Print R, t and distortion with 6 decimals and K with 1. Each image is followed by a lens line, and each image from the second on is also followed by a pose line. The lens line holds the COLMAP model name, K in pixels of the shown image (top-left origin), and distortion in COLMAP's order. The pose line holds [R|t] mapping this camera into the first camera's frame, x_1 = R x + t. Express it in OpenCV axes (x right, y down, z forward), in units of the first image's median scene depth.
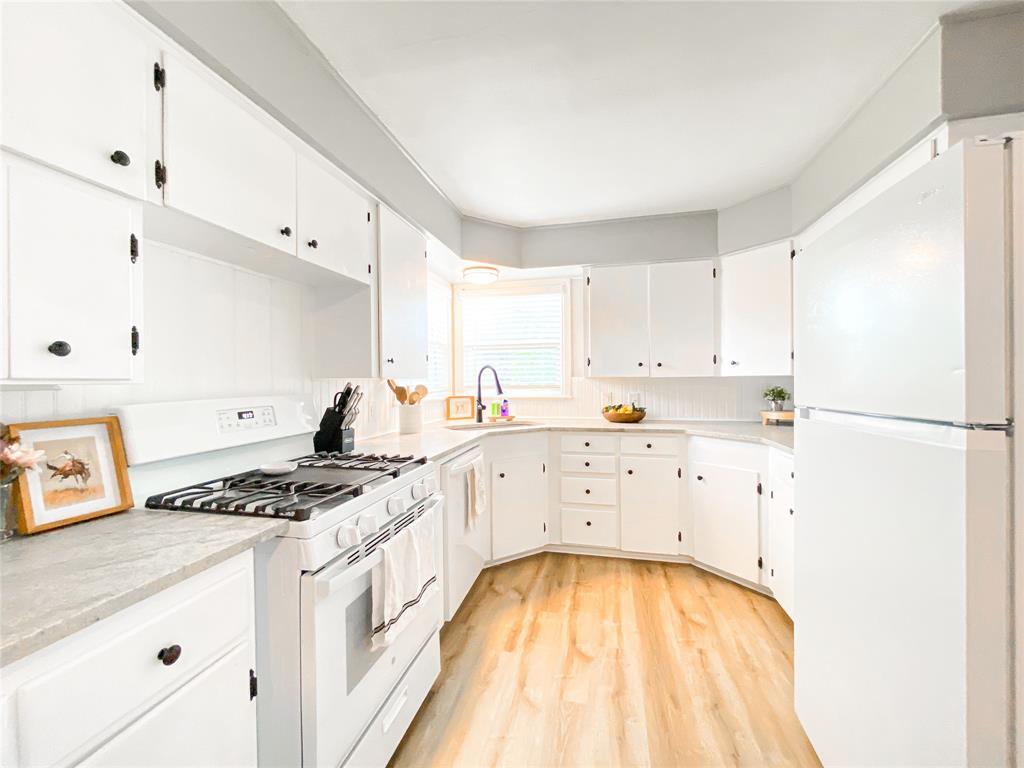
lens RADIAL K [[424.9, 0, 527.2], [0, 424.9, 377.5], [0, 0, 1]] dist [0.013137, -0.004619]
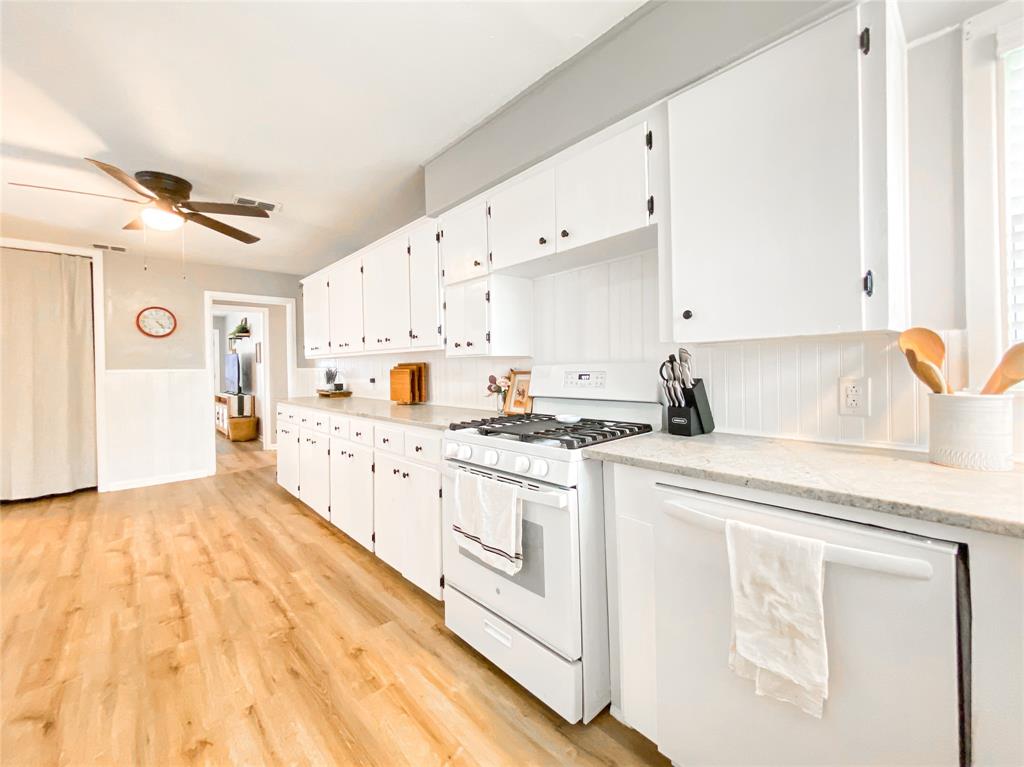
lens RADIAL K [[424.9, 0, 517.2], [0, 424.9, 369.0], [0, 0, 1]] dist [0.013137, -0.004619]
pose [[-0.592105, 0.018727, -0.805643, 0.277869], [0.023462, 0.999707, 0.005995, 0.025775], [0.805519, -0.015353, -0.592371, 0.833258]]
